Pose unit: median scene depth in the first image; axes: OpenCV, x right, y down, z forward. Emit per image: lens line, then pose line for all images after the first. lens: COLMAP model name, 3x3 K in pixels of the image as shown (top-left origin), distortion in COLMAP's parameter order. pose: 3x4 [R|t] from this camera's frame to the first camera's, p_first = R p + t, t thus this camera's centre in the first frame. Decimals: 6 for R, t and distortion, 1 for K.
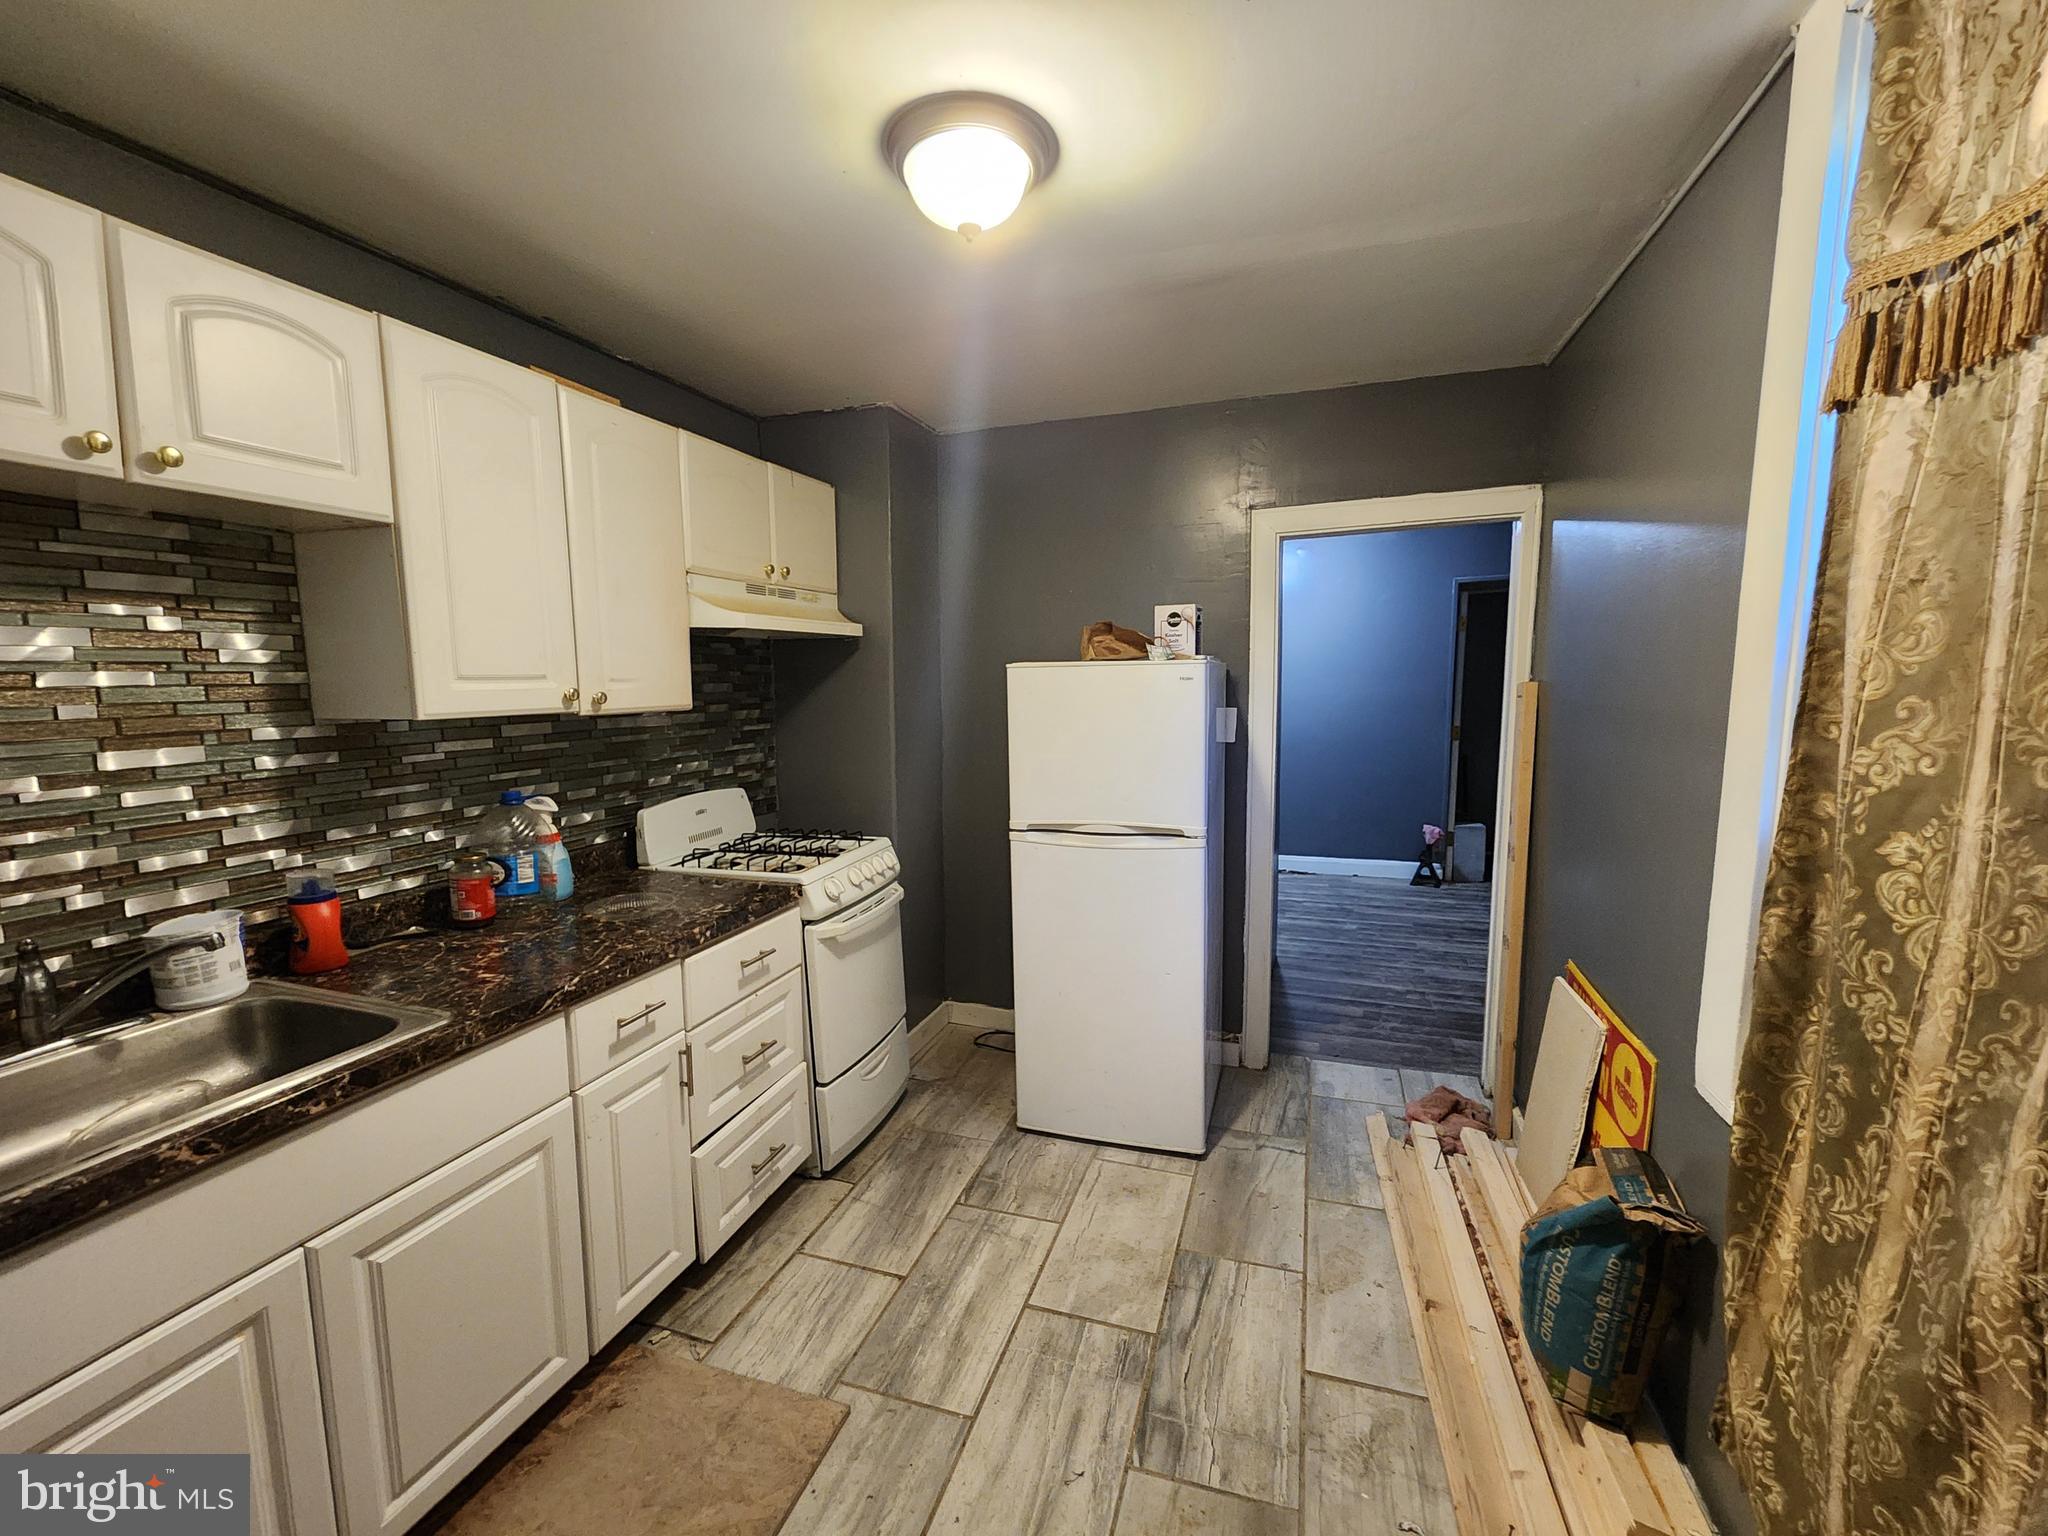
lens RADIAL K [[840.6, 0, 1038.9], [0, 840.6, 772.9], [0, 0, 1]] dist [0.000034, 0.000827]
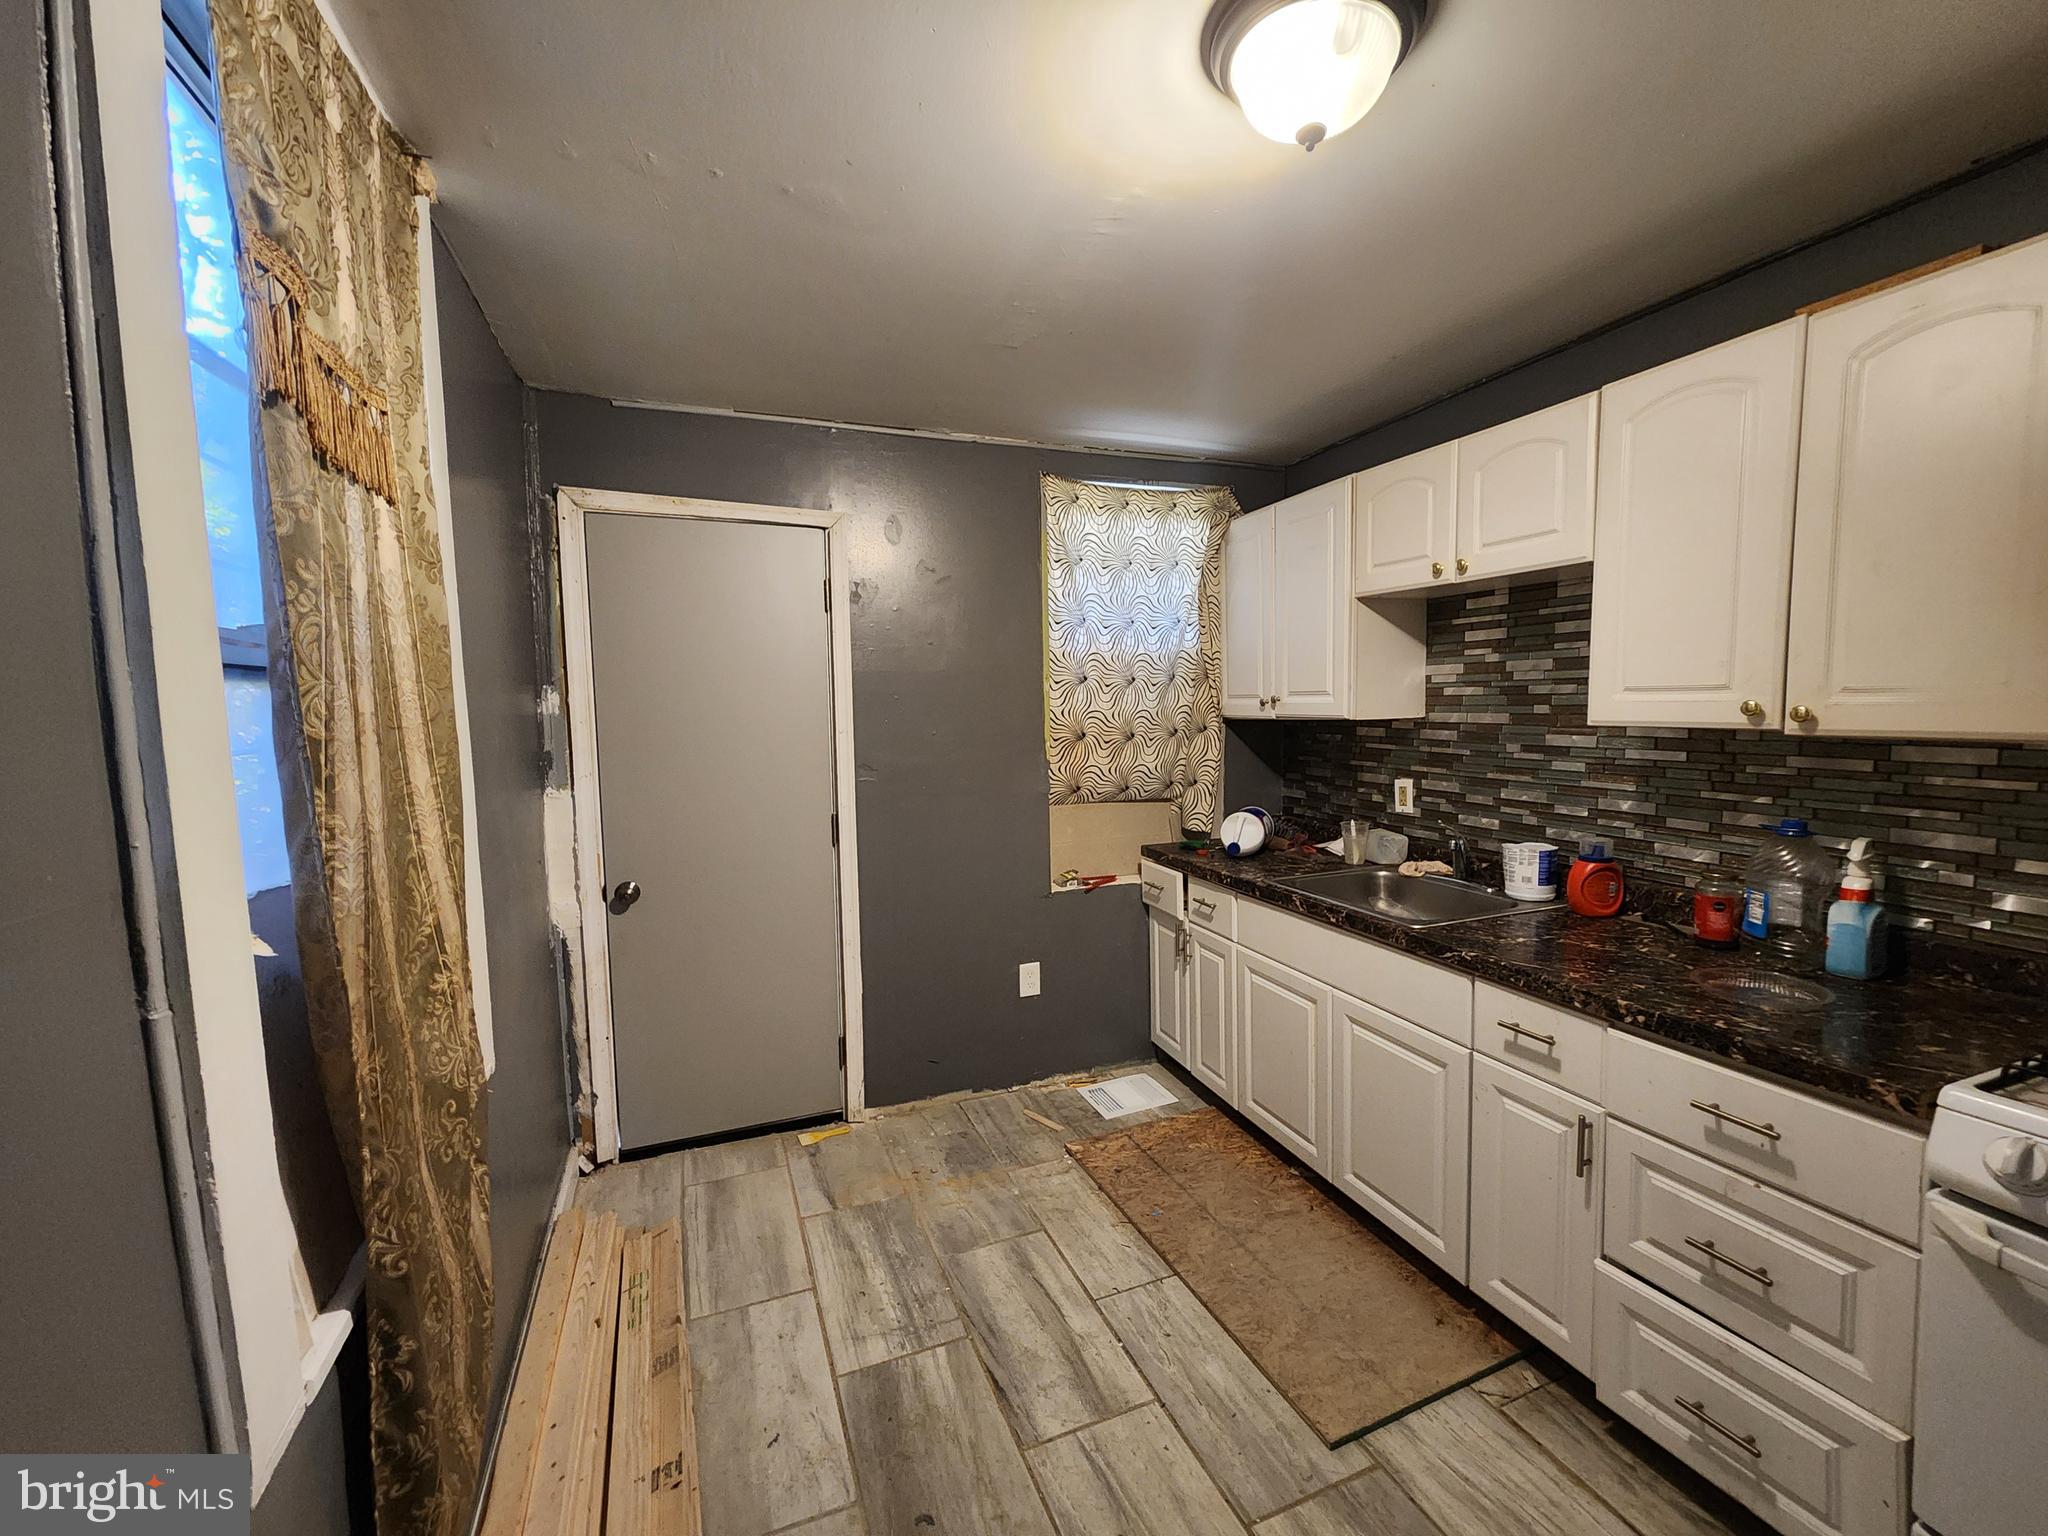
lens RADIAL K [[840.6, 0, 1038.9], [0, 840.6, 772.9], [0, 0, 1]] dist [0.000034, 0.000827]
pose [[-0.762038, 0.077746, -0.642849, 0.565415], [-0.053777, 0.981738, 0.182478, -0.158836], [0.645296, 0.173625, -0.743941, 1.297247]]
